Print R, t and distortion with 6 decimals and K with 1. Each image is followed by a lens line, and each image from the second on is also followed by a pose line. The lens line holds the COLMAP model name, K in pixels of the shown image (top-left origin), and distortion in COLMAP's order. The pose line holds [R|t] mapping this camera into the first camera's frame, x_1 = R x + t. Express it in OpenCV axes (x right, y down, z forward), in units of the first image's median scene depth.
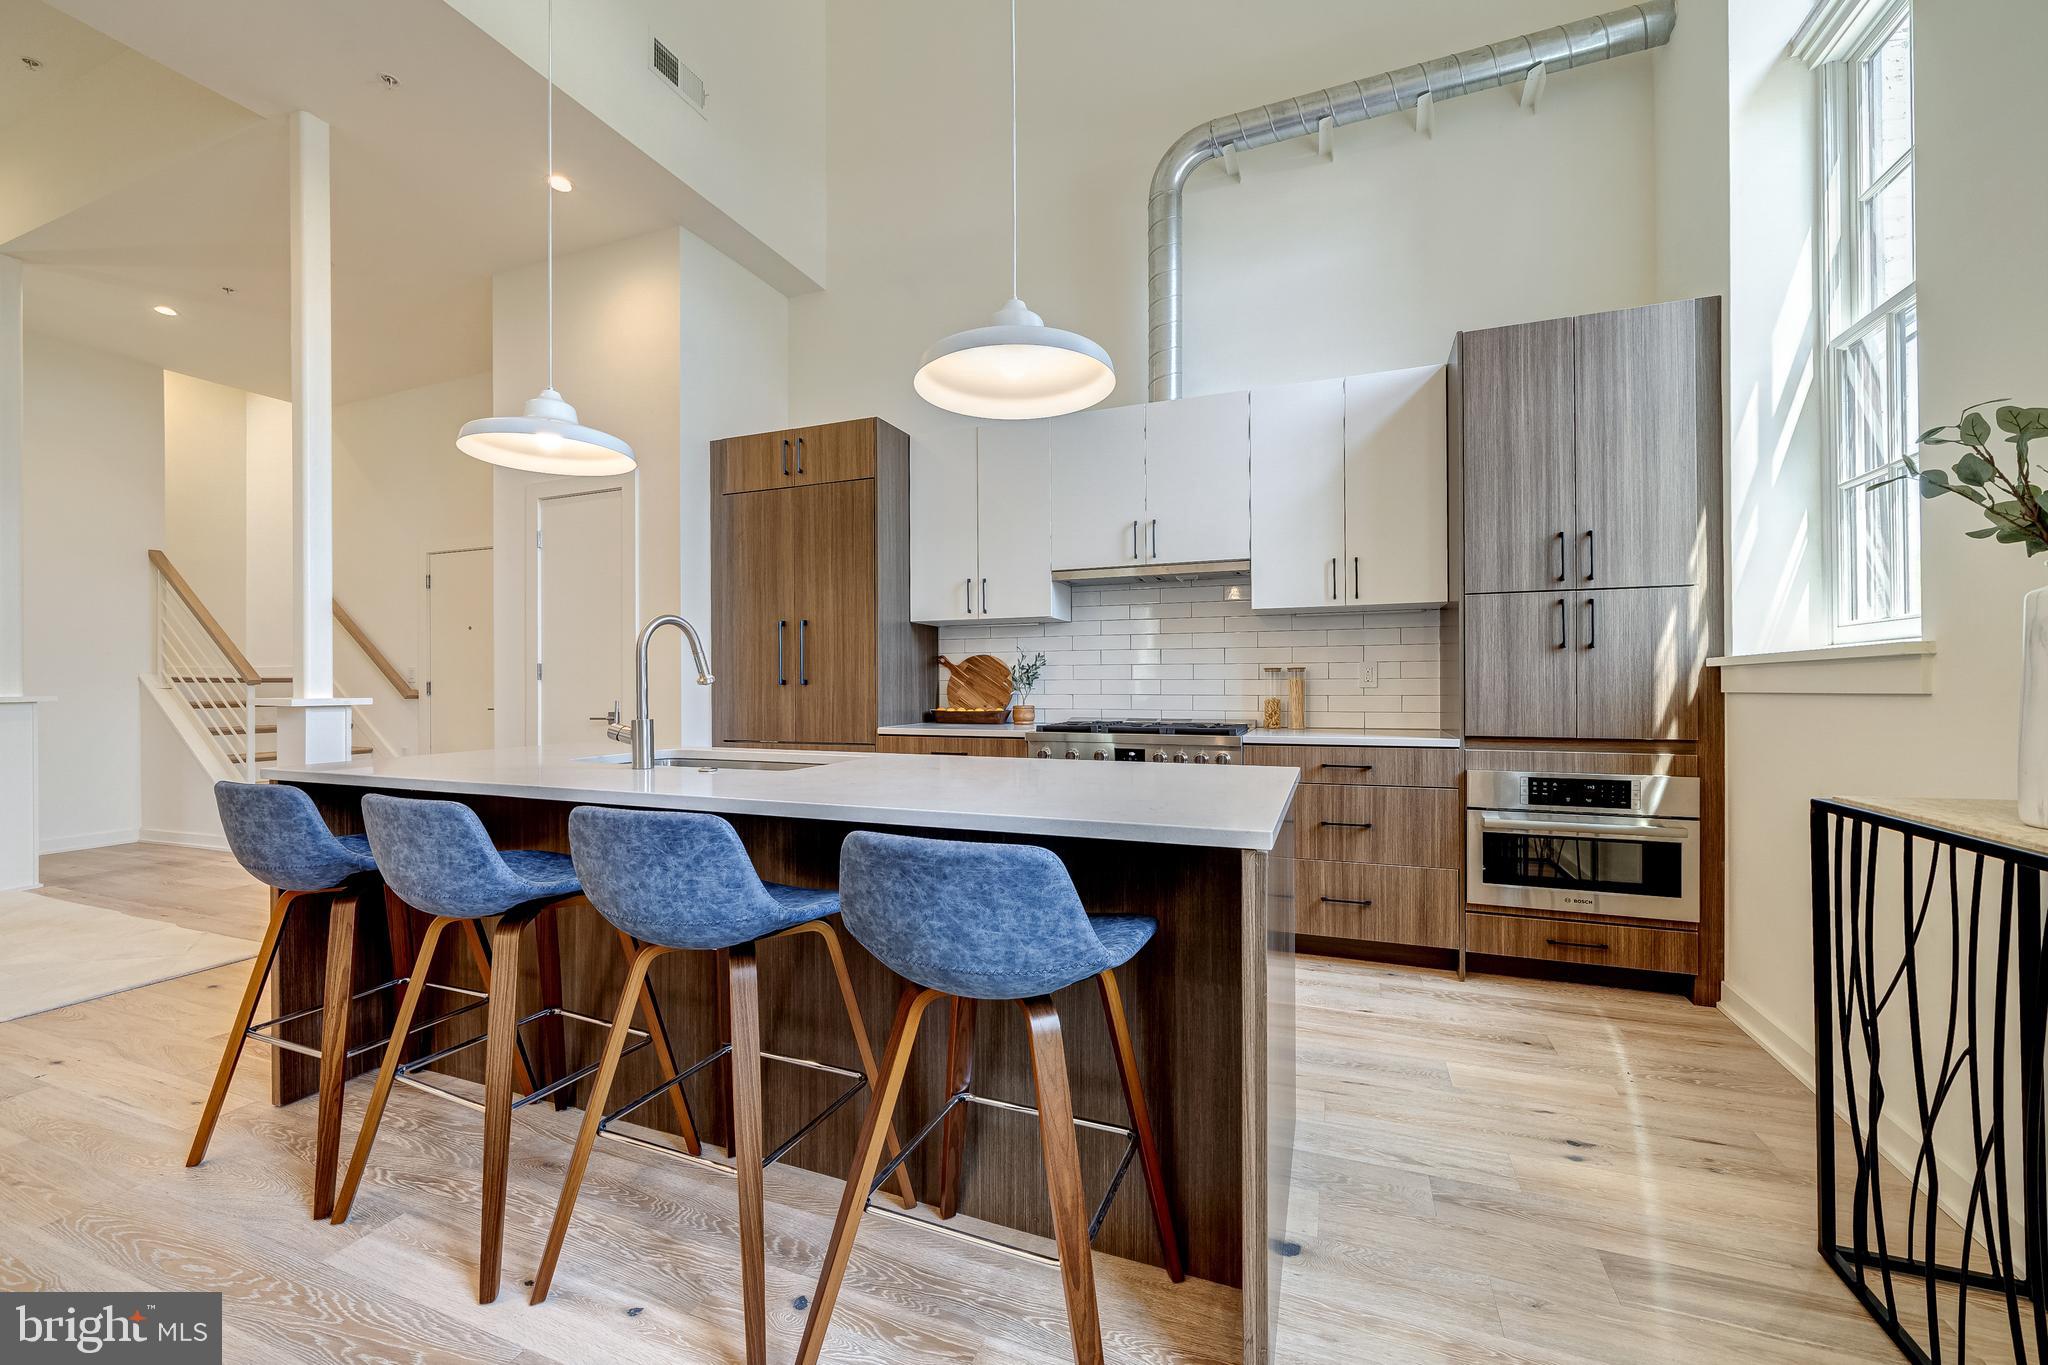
lens RADIAL K [[754.8, 0, 1025.3], [0, 754.8, 687.4], [0, 0, 1]] dist [-0.000383, 0.000925]
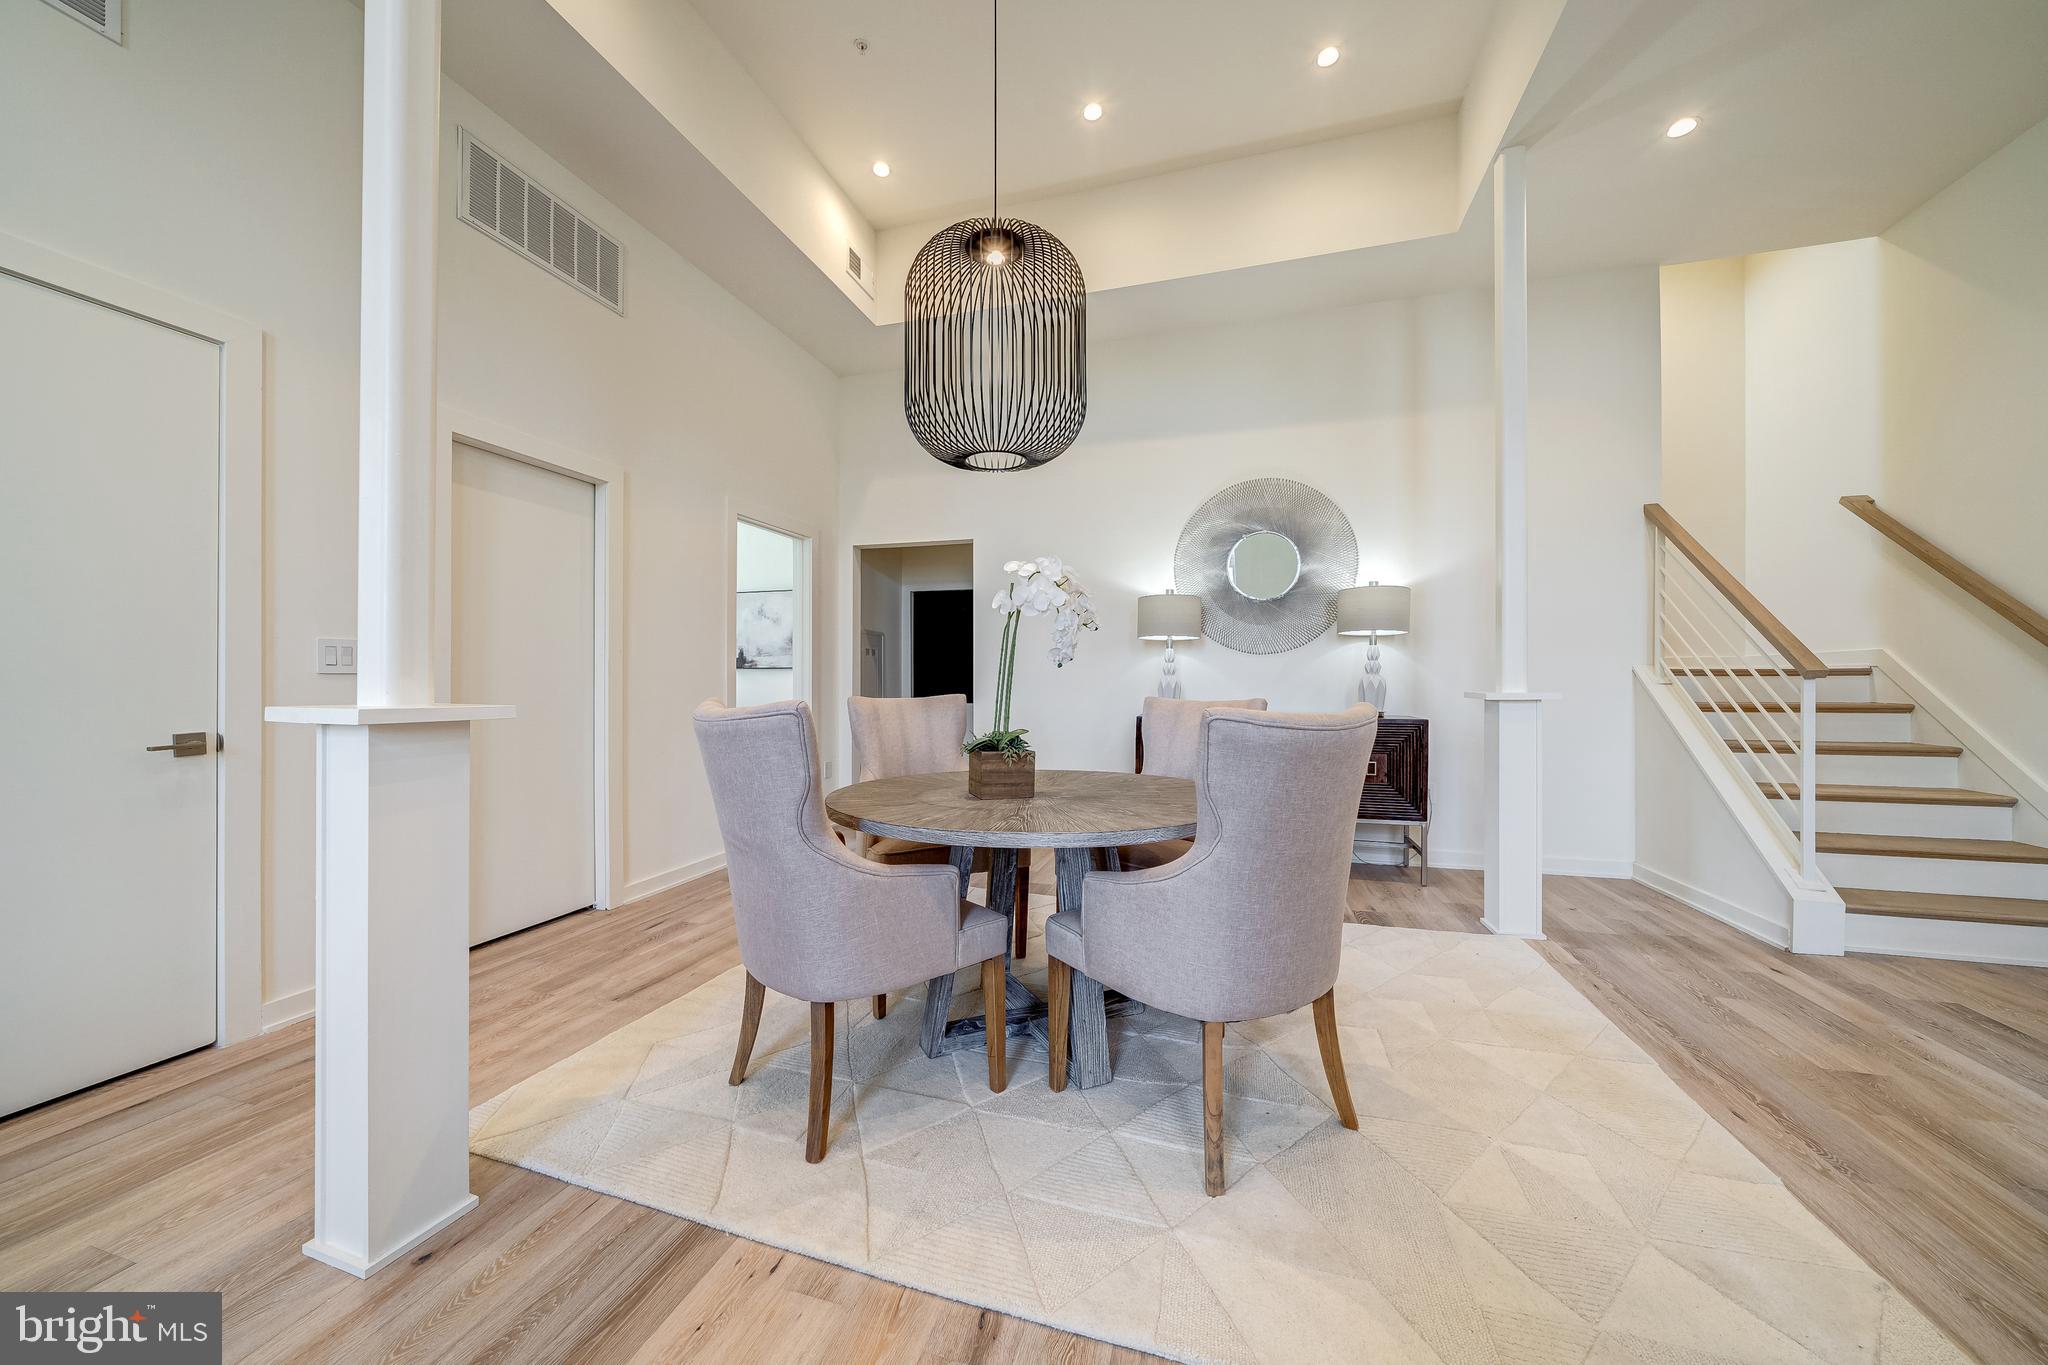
lens RADIAL K [[716.7, 0, 998.9], [0, 716.7, 682.3], [0, 0, 1]] dist [-0.009737, 0.000815]
pose [[0.035919, 0.002223, -0.999352, -0.704415], [-0.003870, 0.999990, 0.002085, 0.000620], [0.999347, 0.003792, 0.035927, 0.485257]]
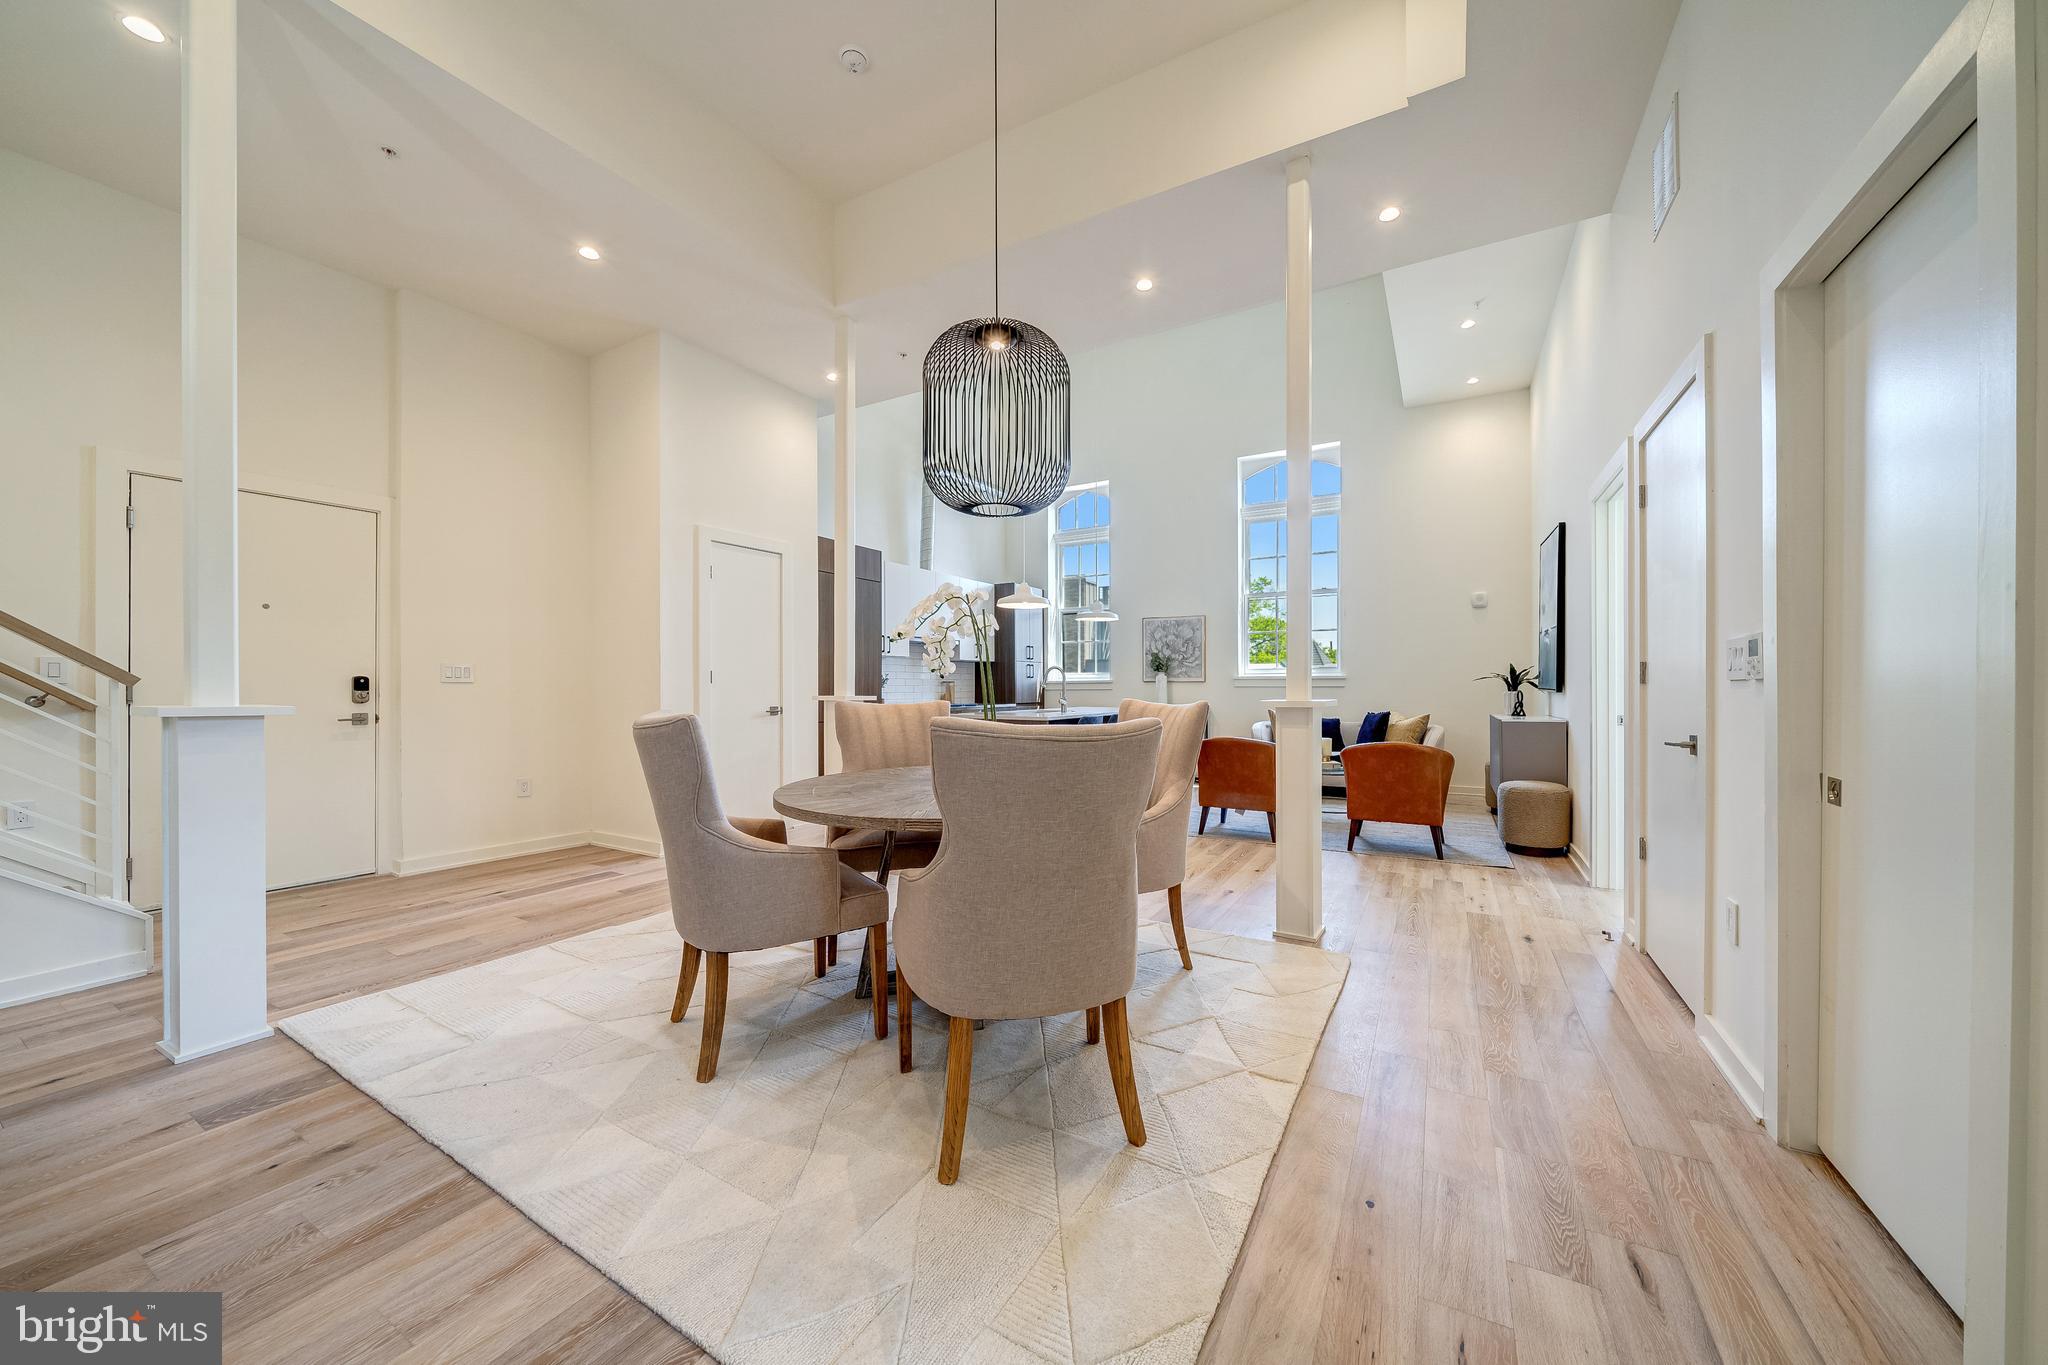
lens RADIAL K [[716.7, 0, 1071.4], [0, 716.7, 687.0], [0, 0, 1]] dist [-0.009737, 0.000815]
pose [[0.111741, 0.003411, 0.993731, -2.151315], [0.004637, 0.999981, -0.003954, 0.003854], [-0.993727, 0.005050, 0.111723, 0.335645]]
